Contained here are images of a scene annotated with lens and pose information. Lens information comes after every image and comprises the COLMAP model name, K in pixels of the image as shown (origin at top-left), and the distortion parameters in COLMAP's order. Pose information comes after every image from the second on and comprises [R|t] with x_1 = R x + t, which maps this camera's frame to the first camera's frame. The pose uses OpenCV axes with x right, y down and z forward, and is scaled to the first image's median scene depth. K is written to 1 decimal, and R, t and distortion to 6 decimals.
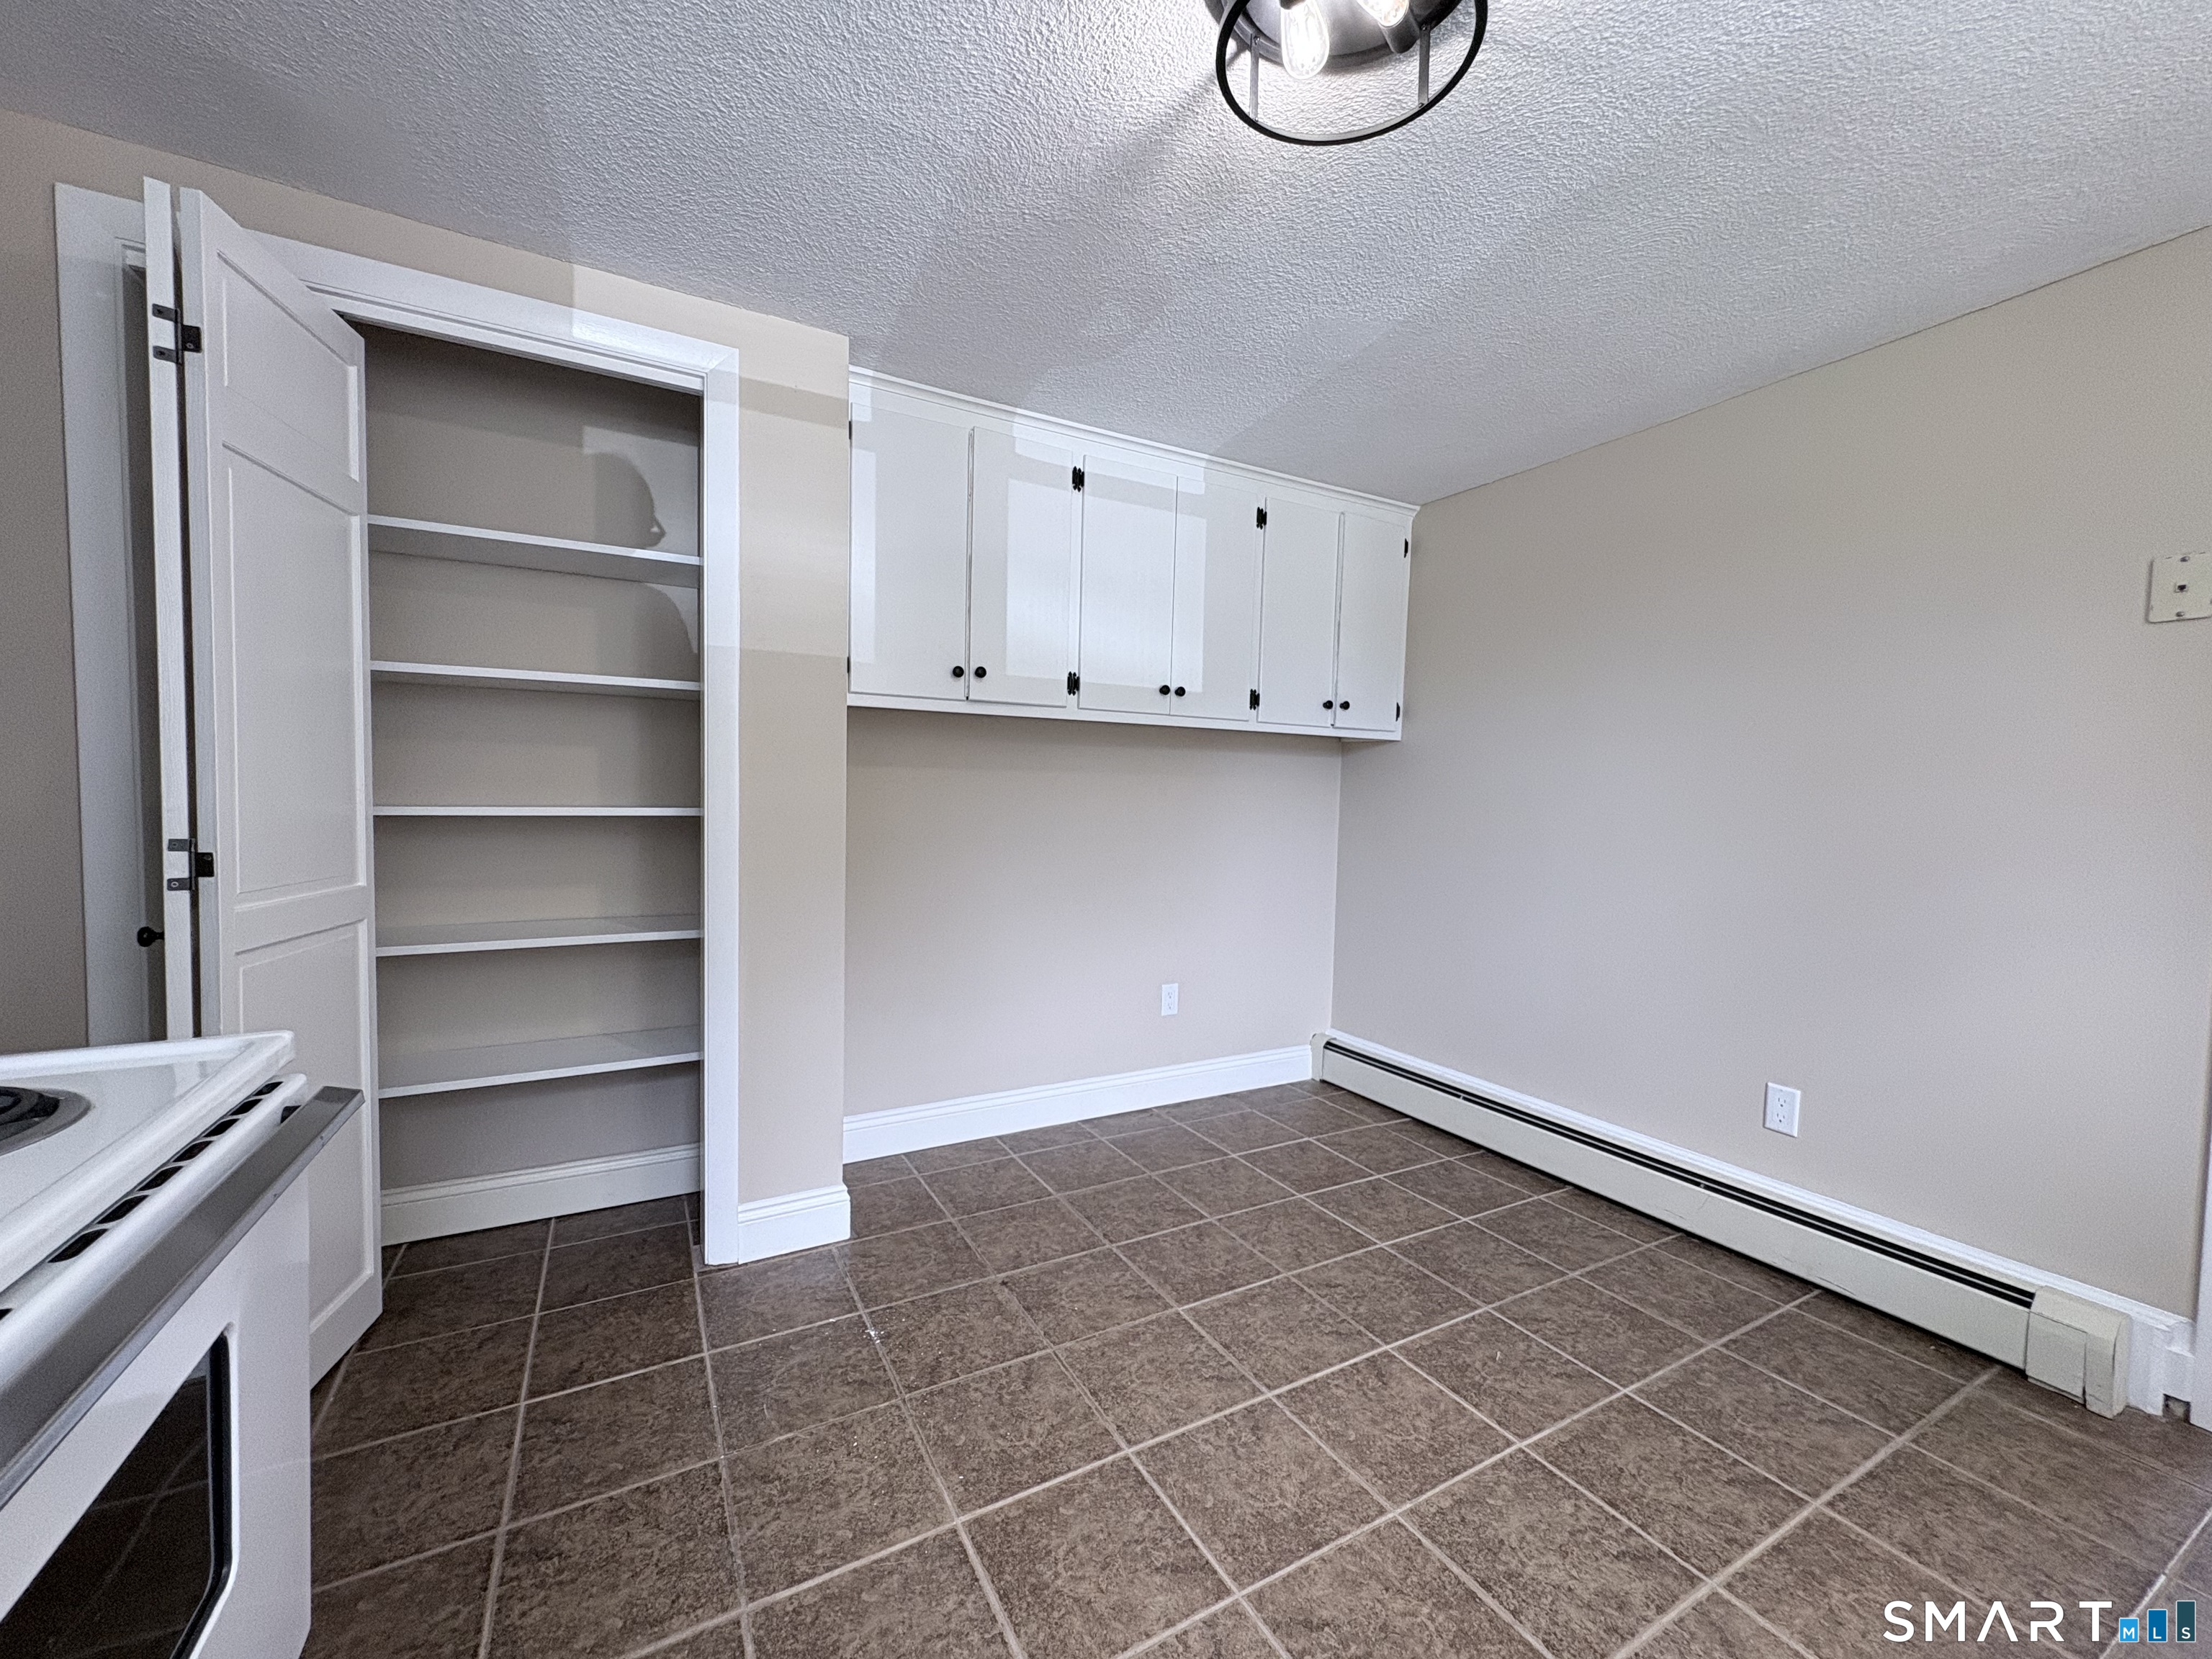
lens RADIAL K [[878.8, 0, 1102.9], [0, 878.8, 832.6], [0, 0, 1]] dist [-0.001321, 0.000663]
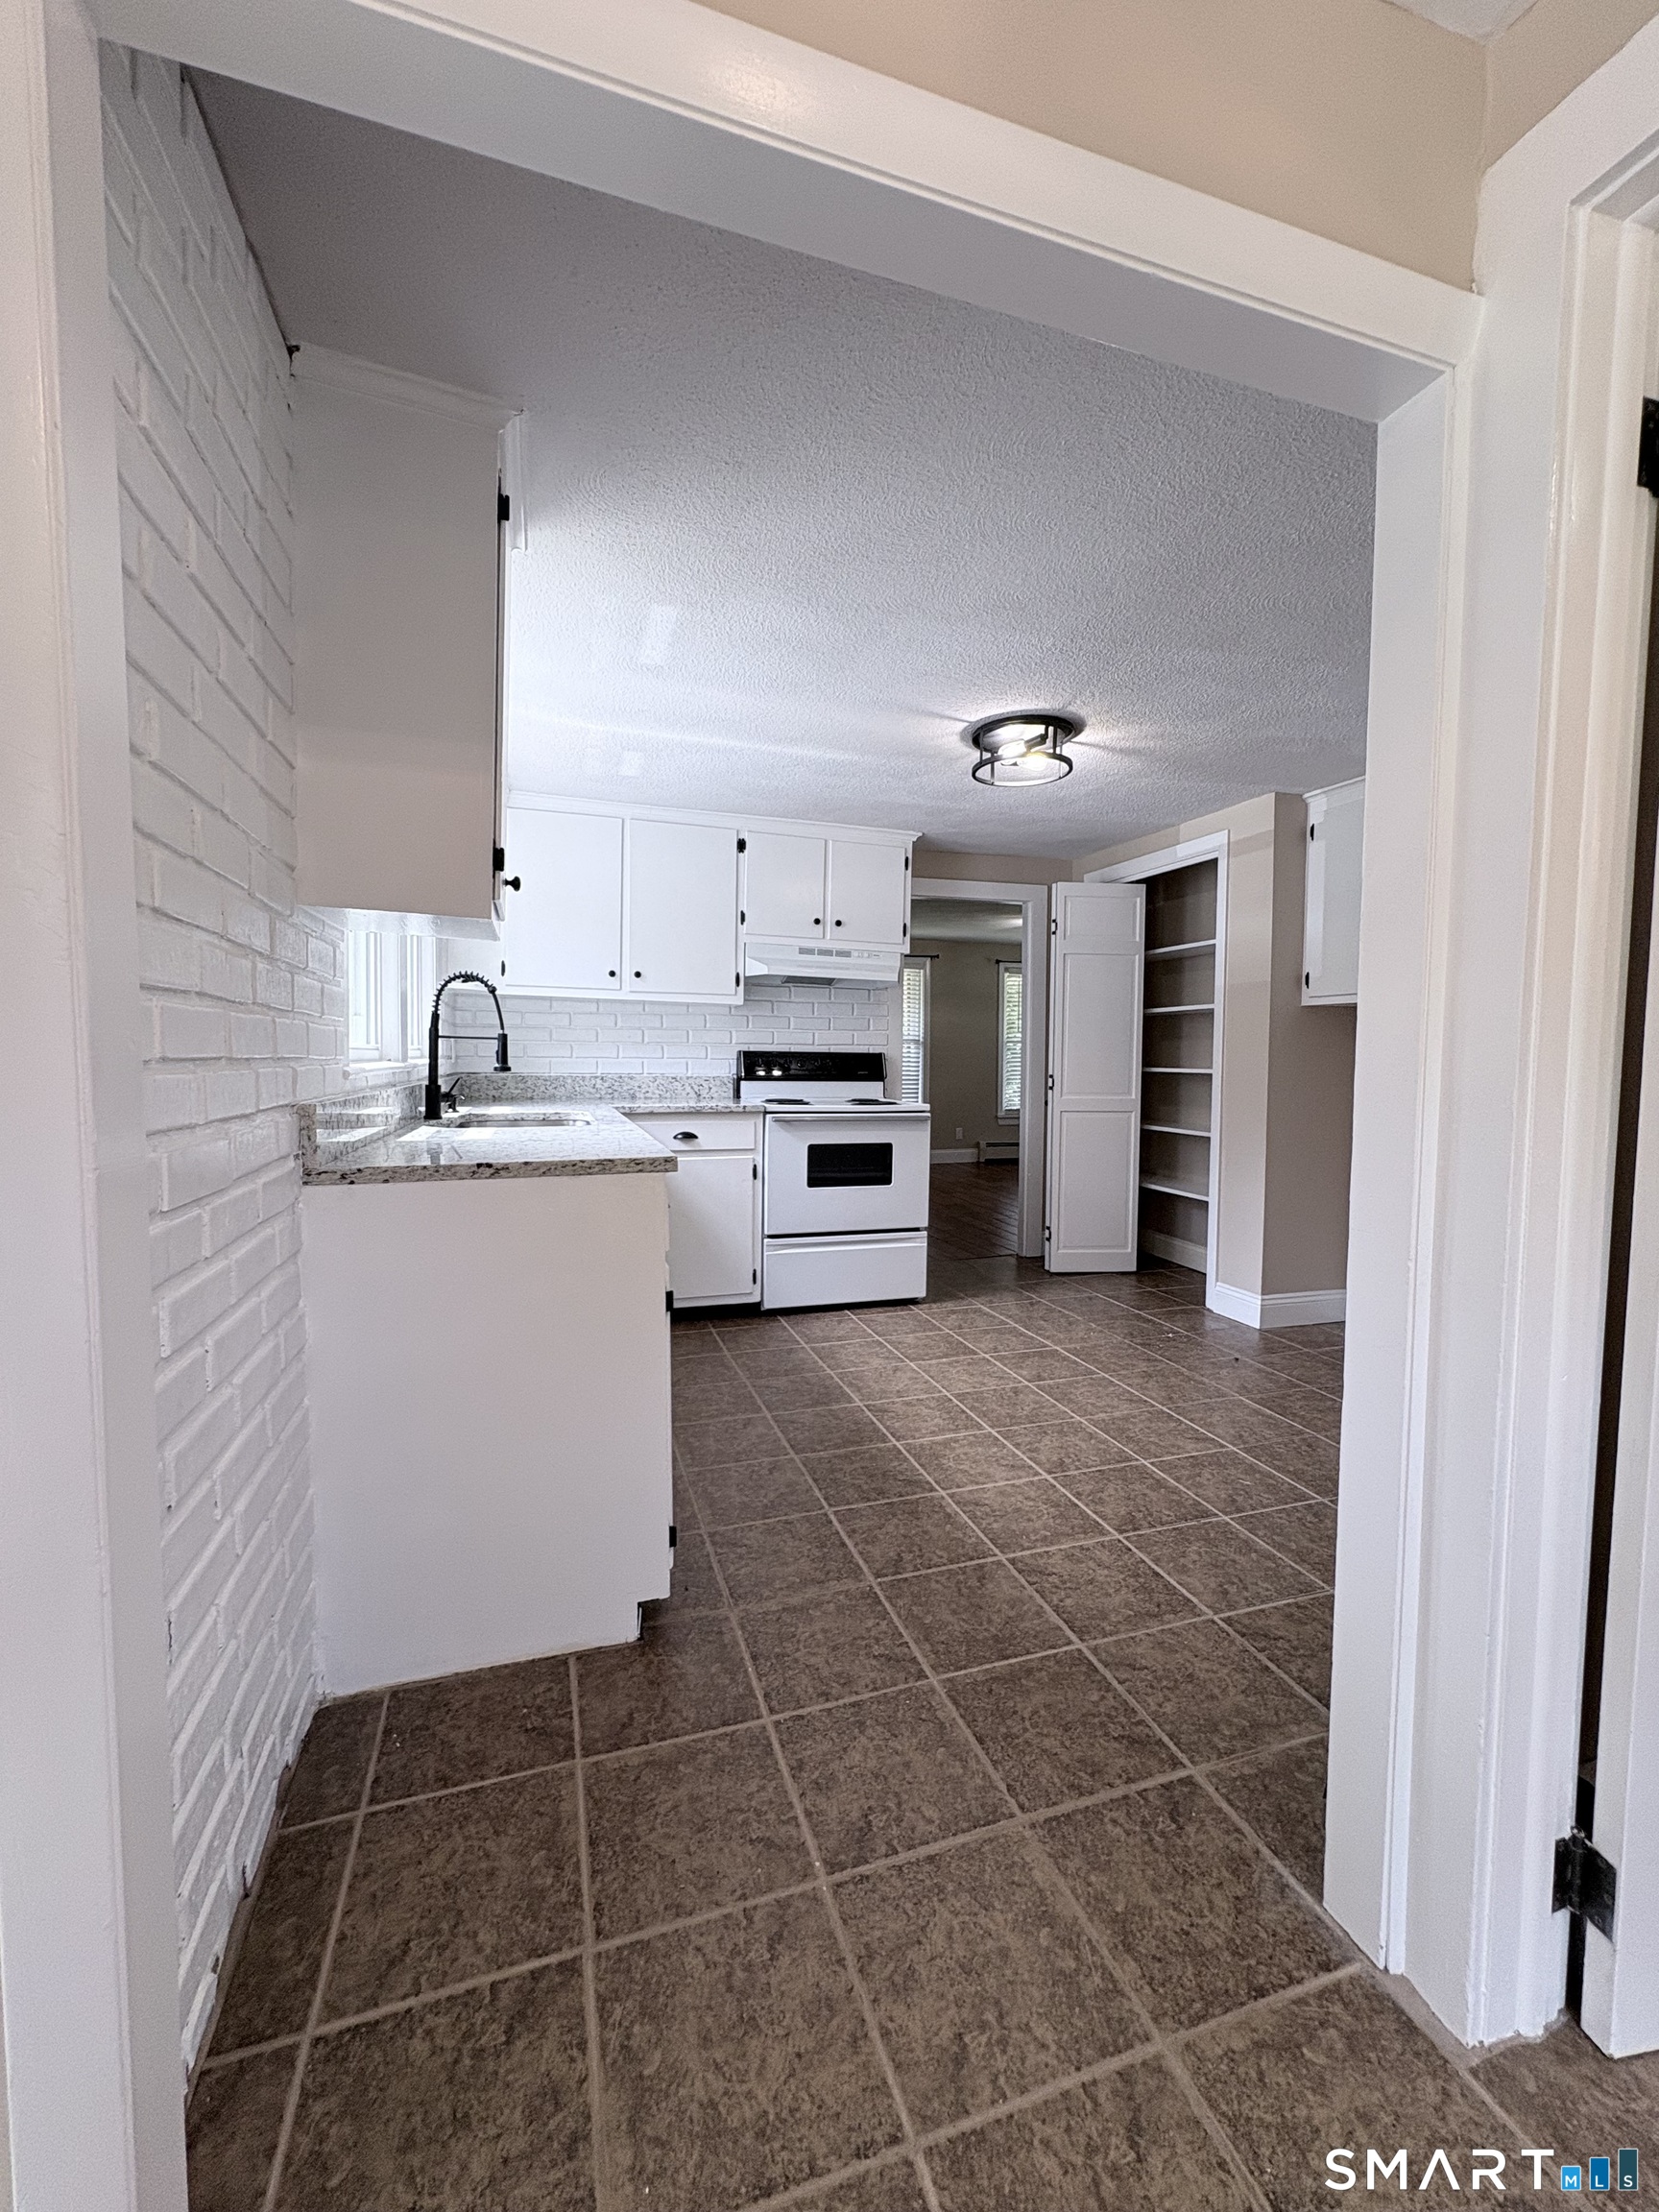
lens RADIAL K [[878.8, 0, 834.8], [0, 878.8, 1103.2], [0, 0, 1]] dist [-0.001321, 0.000663]
pose [[-0.179903, 0.036919, -0.982991, 2.170618], [-0.051858, 0.997550, 0.046957, 0.000071], [0.982317, 0.059423, -0.177547, 0.706885]]
